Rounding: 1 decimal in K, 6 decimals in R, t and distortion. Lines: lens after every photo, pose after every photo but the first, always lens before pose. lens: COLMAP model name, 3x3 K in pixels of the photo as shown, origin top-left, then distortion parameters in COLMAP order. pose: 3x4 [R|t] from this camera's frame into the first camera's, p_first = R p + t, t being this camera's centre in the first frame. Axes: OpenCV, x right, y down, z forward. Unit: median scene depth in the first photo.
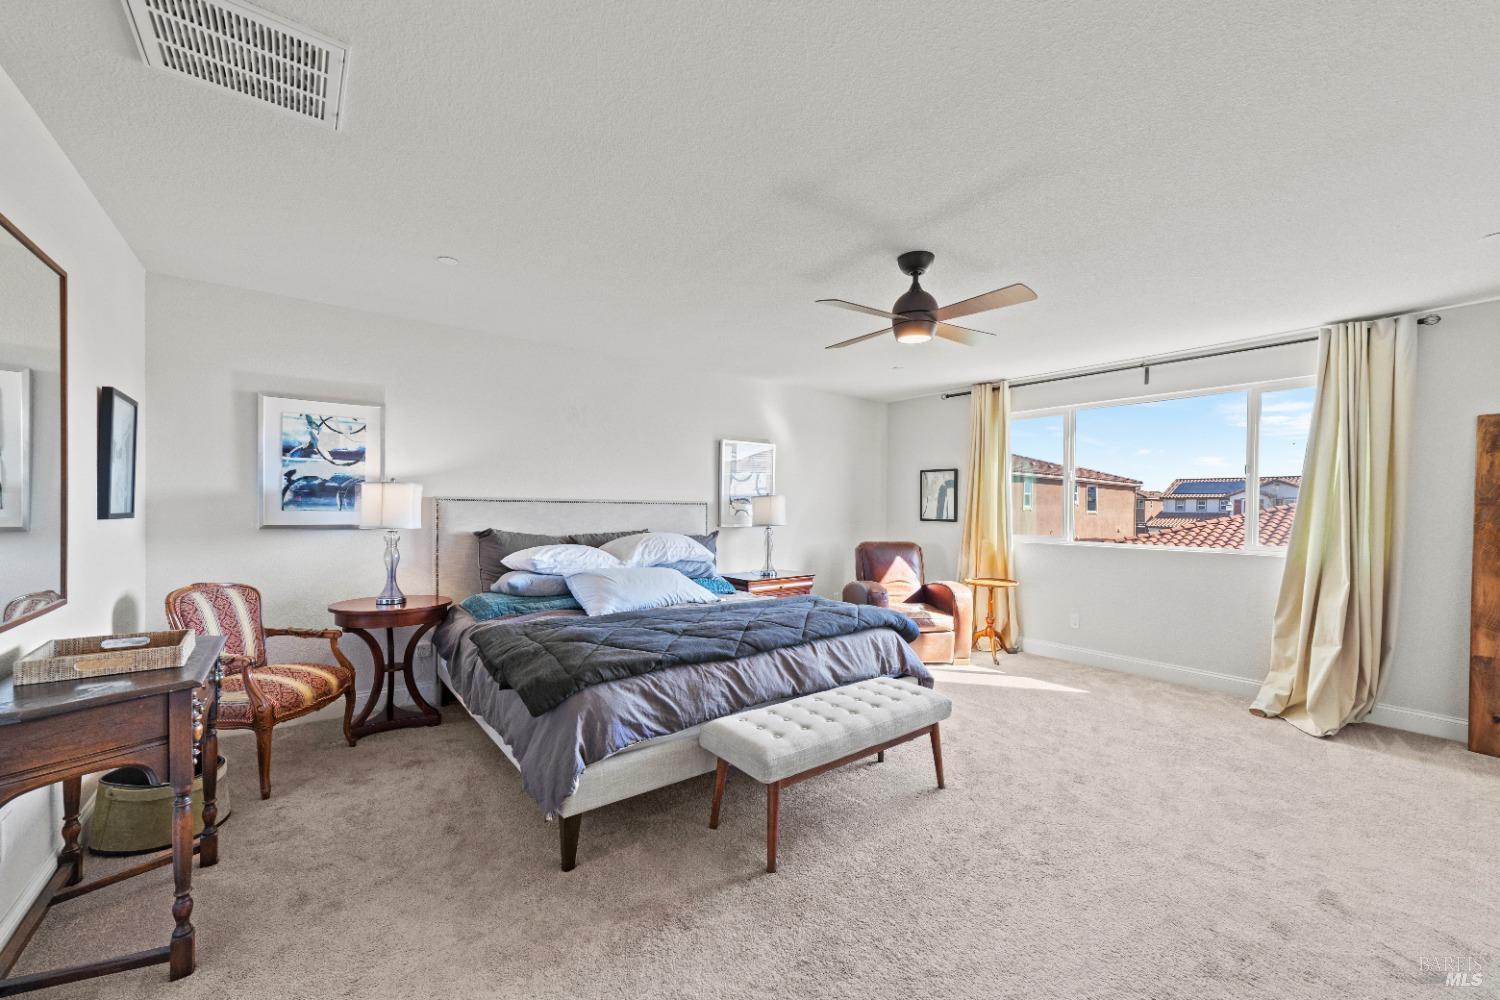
lens RADIAL K [[566.2, 0, 747.0], [0, 566.2, 501.0], [0, 0, 1]] dist [-0.013553, -0.000002]
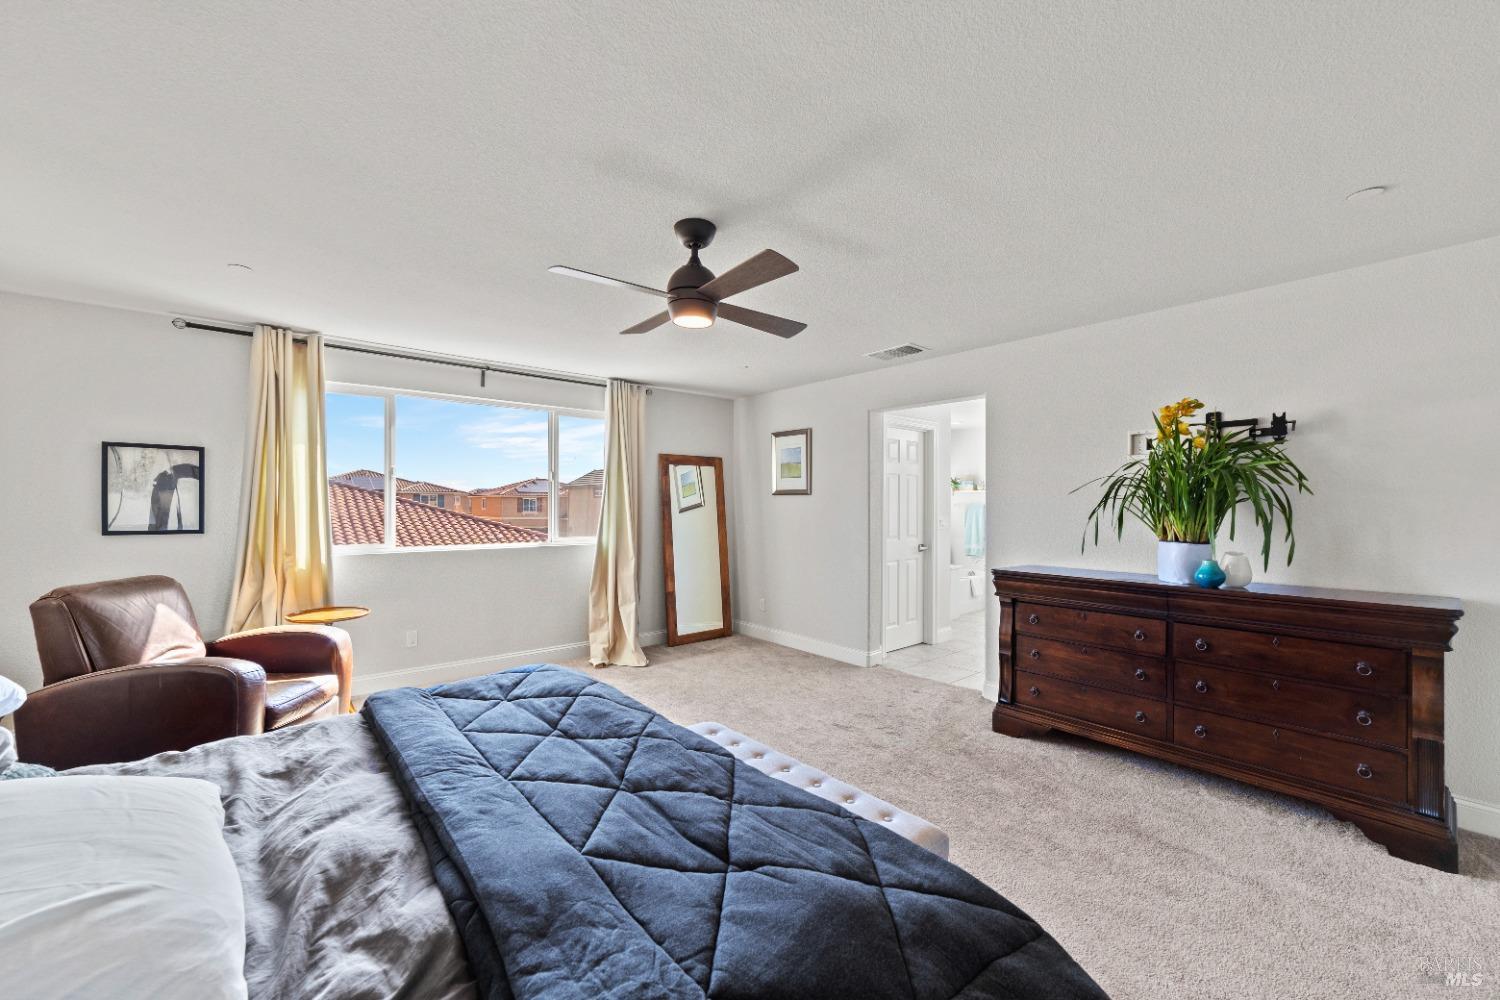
lens RADIAL K [[566.2, 0, 747.0], [0, 566.2, 501.0], [0, 0, 1]] dist [-0.013553, -0.000002]
pose [[-0.013144, -0.005654, 0.999898, -0.401077], [-0.015373, 0.999867, 0.005452, -0.017032], [-0.999795, -0.015300, -0.013229, 0.665430]]
